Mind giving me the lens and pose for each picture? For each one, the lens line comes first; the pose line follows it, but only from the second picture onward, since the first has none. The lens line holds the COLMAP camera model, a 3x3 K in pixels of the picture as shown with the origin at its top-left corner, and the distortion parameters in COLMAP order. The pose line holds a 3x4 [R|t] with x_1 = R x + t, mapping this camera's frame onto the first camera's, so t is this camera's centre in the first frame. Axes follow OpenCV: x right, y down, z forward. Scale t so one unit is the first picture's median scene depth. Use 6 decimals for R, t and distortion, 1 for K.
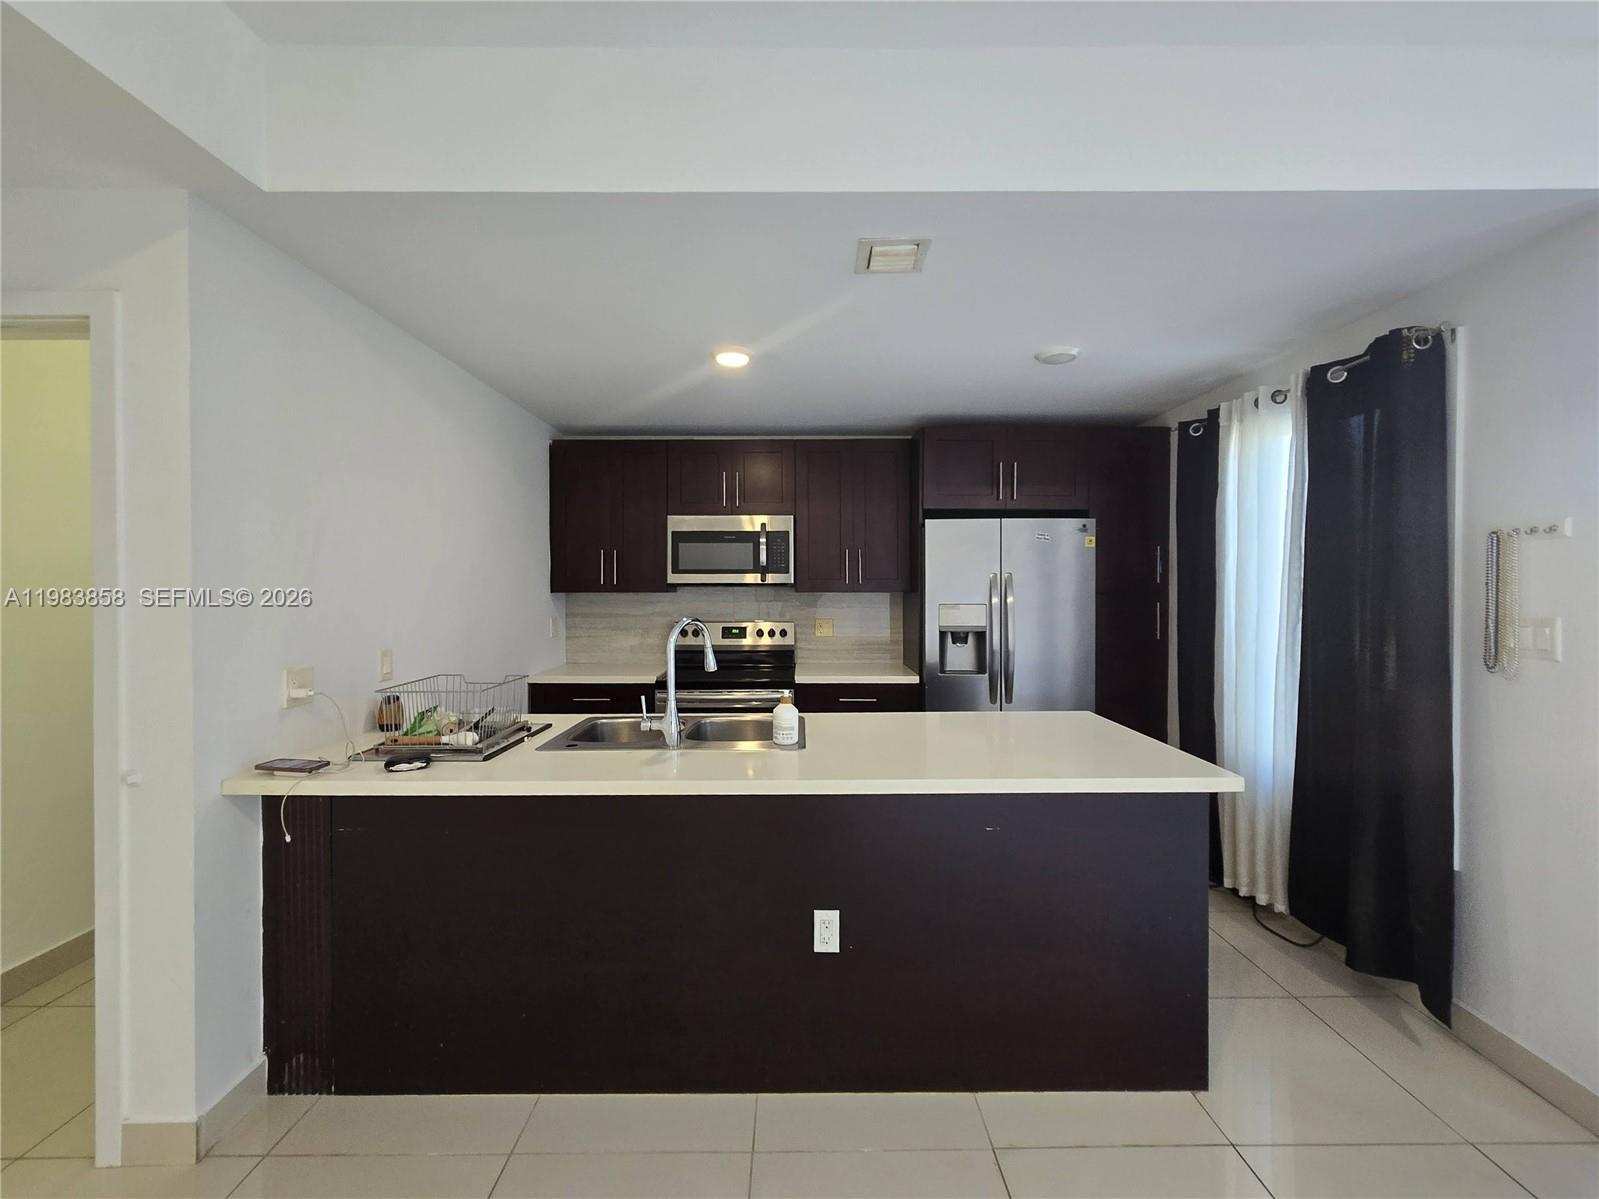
lens RADIAL K [[676.1, 0, 797.8], [0, 676.1, 594.9], [0, 0, 1]] dist [0.000919, 0.000214]
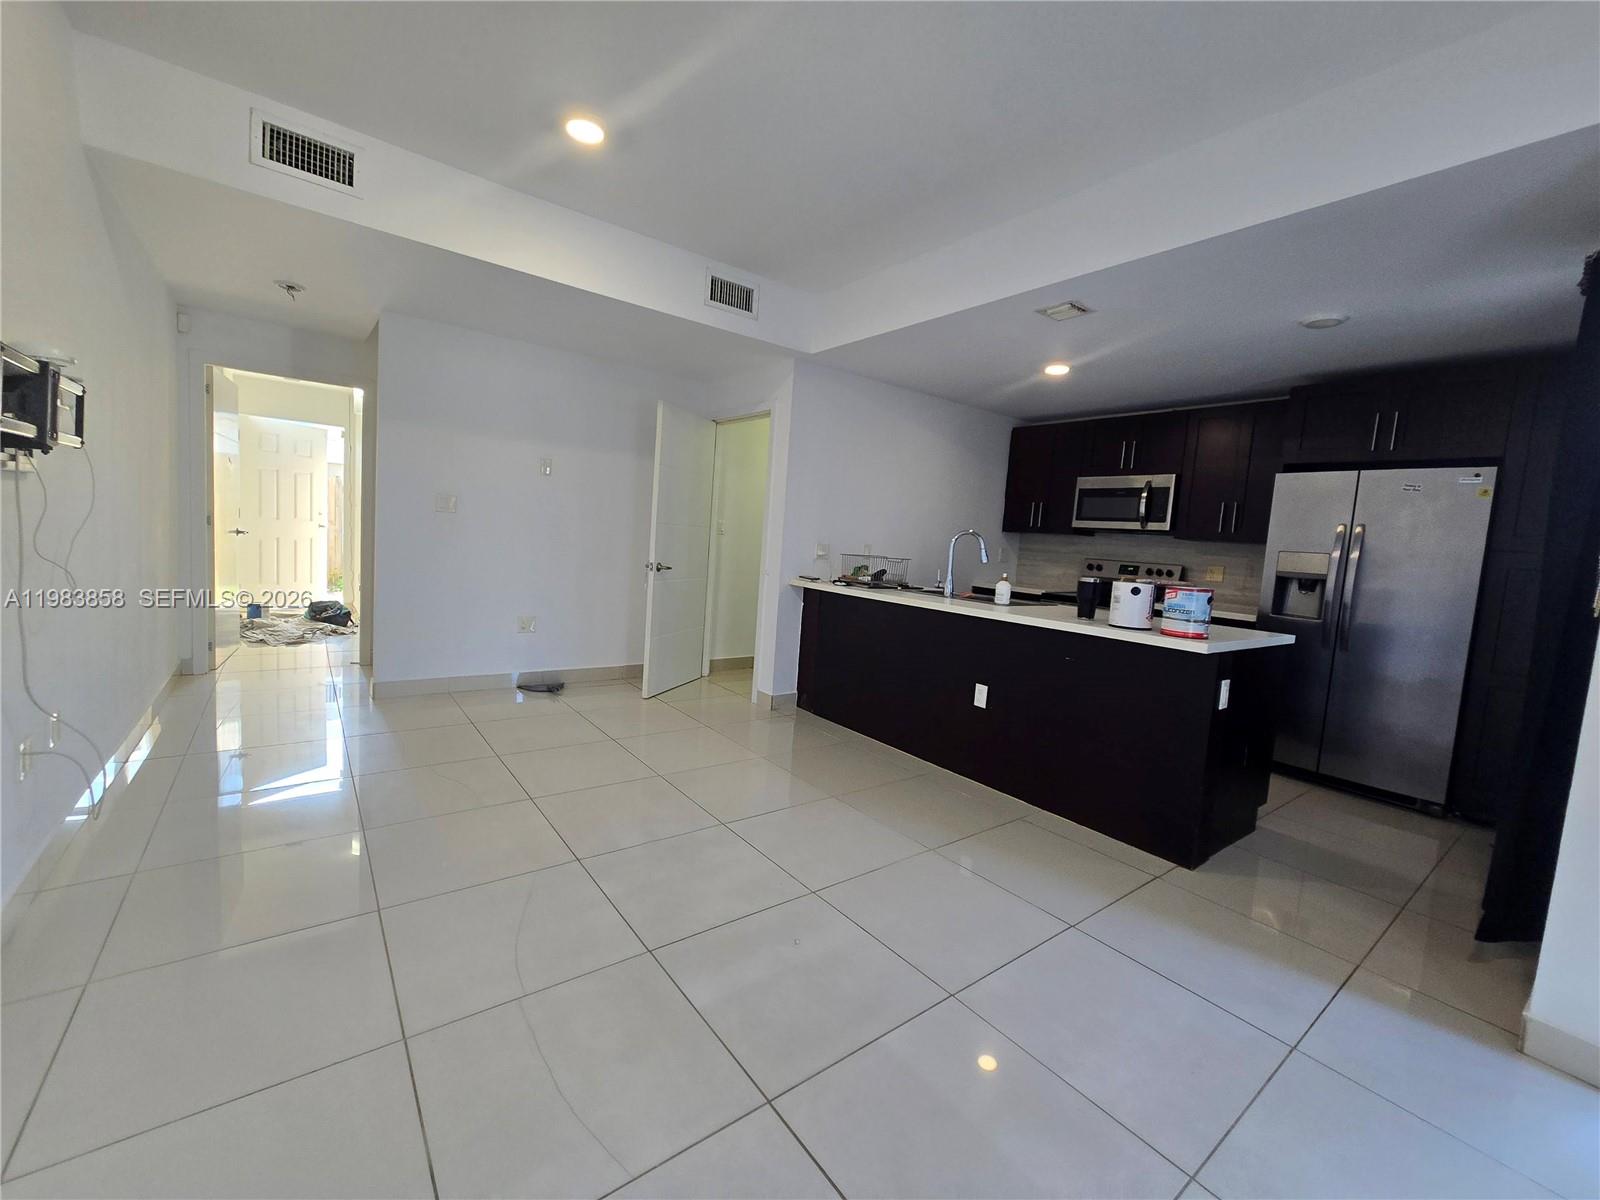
lens RADIAL K [[652.0, 0, 804.9], [0, 652.0, 596.8], [0, 0, 1]] dist [0.003648, -0.000030]
pose [[0.603725, 0.116383, -0.788652, 0.538608], [-0.078564, 0.993156, 0.086420, 0.051249], [0.793312, 0.009785, 0.608737, -0.229244]]
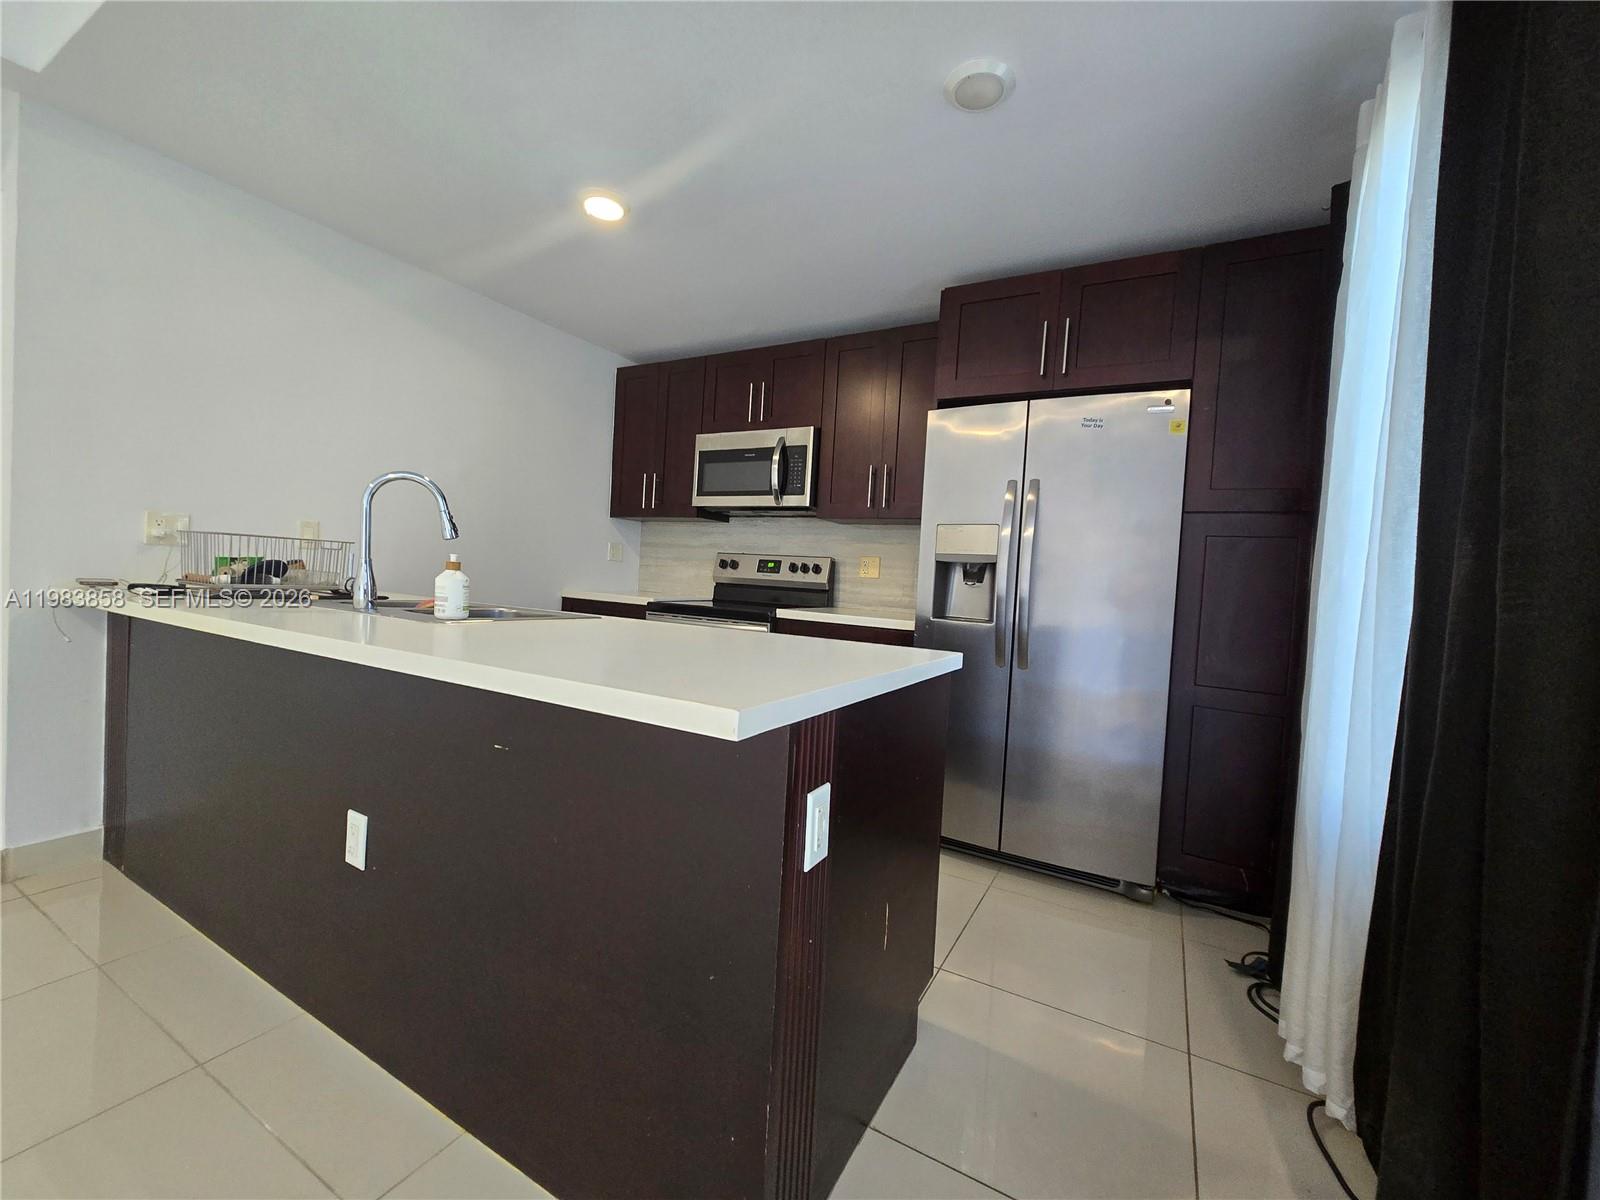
lens RADIAL K [[652.0, 0, 802.1], [0, 652.0, 600.3], [0, 0, 1]] dist [0.003648, -0.000030]
pose [[0.869288, 0.070613, -0.489237, 0.399193], [-0.065219, 0.997476, 0.028086, 0.078620], [0.489985, 0.007492, 0.871699, 0.279360]]
